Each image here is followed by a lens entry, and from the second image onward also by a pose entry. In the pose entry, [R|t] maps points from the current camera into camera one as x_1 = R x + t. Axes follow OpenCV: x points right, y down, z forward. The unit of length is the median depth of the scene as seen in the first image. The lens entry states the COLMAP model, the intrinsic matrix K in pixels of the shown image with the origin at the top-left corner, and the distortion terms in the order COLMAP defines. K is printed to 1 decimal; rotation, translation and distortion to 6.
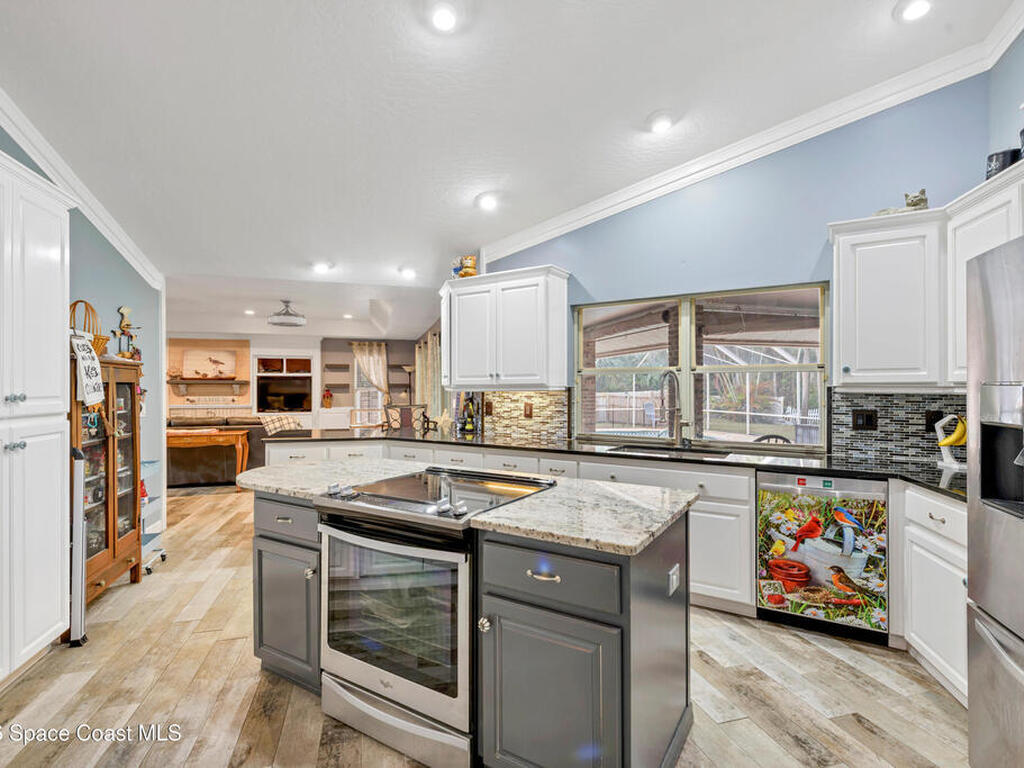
lens RADIAL K [[521.3, 0, 525.2], [0, 521.3, 384.2], [0, 0, 1]] dist [0.015811, -0.000959]
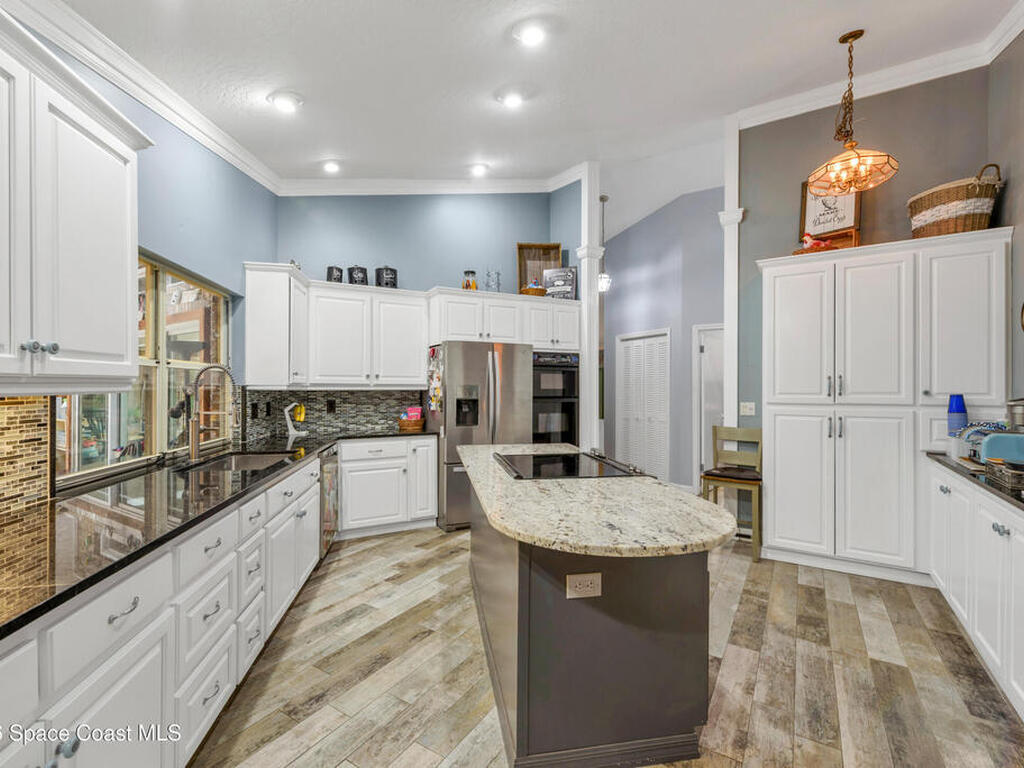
lens RADIAL K [[470.5, 0, 509.0], [0, 470.5, 386.1], [0, 0, 1]] dist [0.008048, -0.000605]
pose [[-0.665977, 0.005068, 0.745955, -0.726984], [-0.001447, 0.999966, -0.008085, 0.015067], [-0.745971, -0.006464, -0.665947, 1.453941]]
